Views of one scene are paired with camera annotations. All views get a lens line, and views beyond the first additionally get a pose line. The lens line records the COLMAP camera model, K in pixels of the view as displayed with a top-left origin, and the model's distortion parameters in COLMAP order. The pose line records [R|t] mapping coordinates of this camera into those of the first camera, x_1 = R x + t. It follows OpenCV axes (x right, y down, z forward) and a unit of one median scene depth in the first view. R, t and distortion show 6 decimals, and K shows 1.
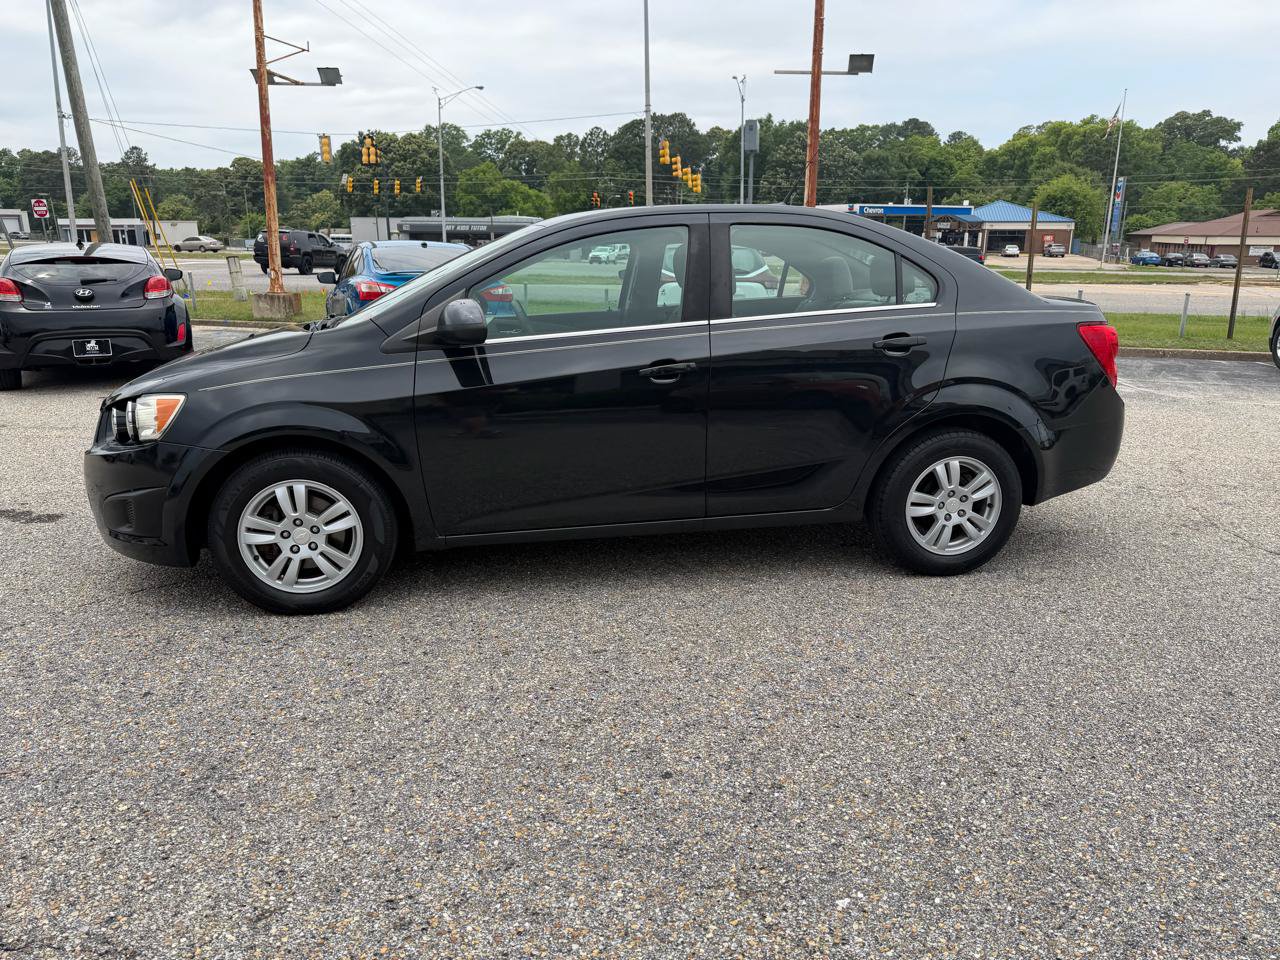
lens RADIAL K [[908.4, 0, 647.2], [0, 908.4, 483.4], [0, 0, 1]] dist [0.026805, -0.033490]
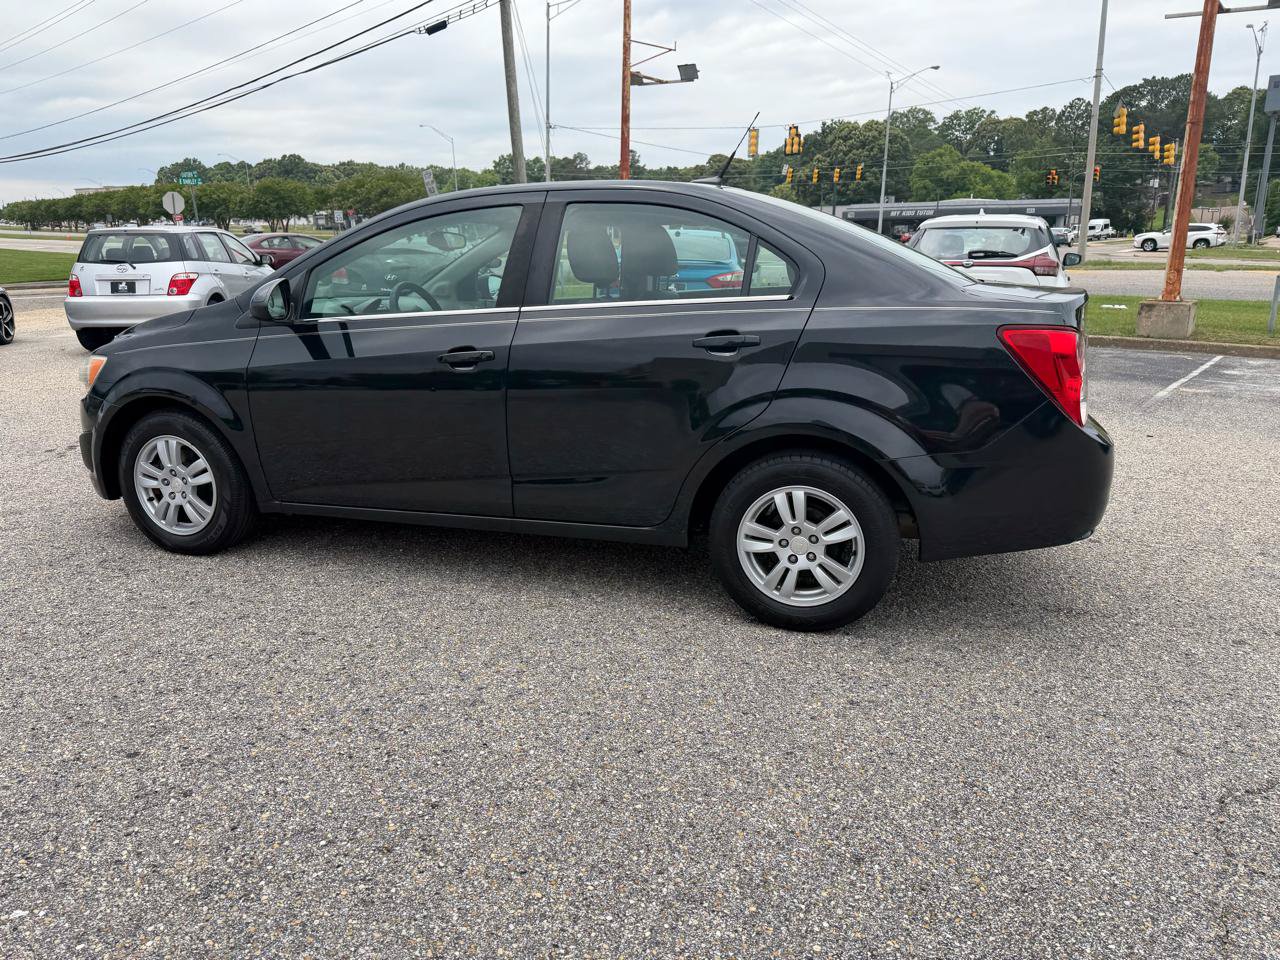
lens RADIAL K [[908.4, 0, 629.4], [0, 908.4, 470.9], [0, 0, 1]] dist [0.026805, -0.033490]
pose [[0.877639, 0.109676, -0.466607, 0.148794], [-0.109622, 0.993597, 0.027358, -0.012257], [0.466619, 0.027140, 0.884042, 0.056538]]
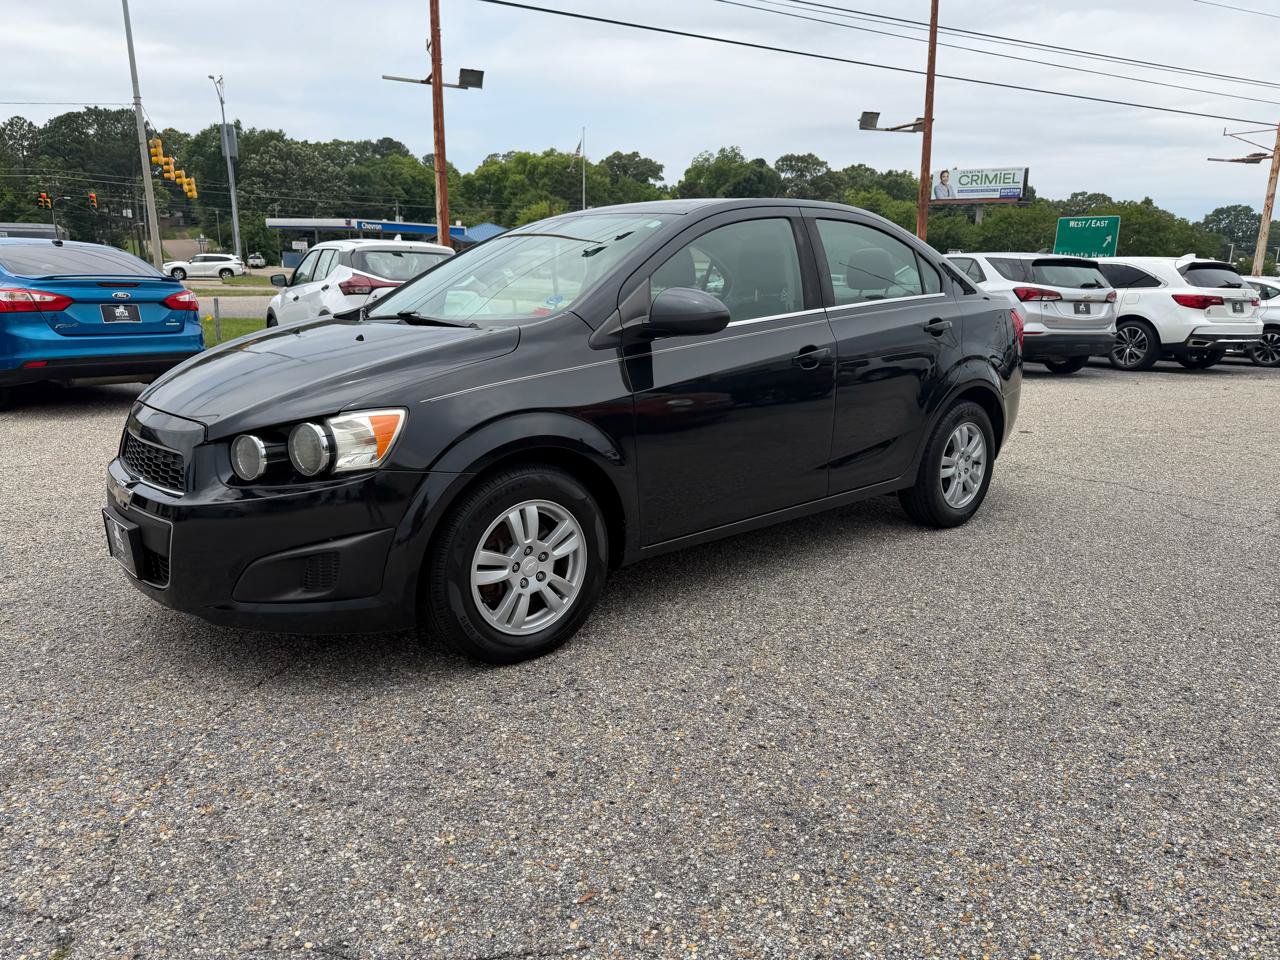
lens RADIAL K [[908.4, 0, 636.0], [0, 908.4, 478.0], [0, 0, 1]] dist [0.026805, -0.033490]
pose [[0.861461, -0.103766, 0.497108, -0.159576], [0.115376, 0.993294, 0.007399, -0.004279], [-0.494543, 0.050980, 0.867657, 0.049206]]
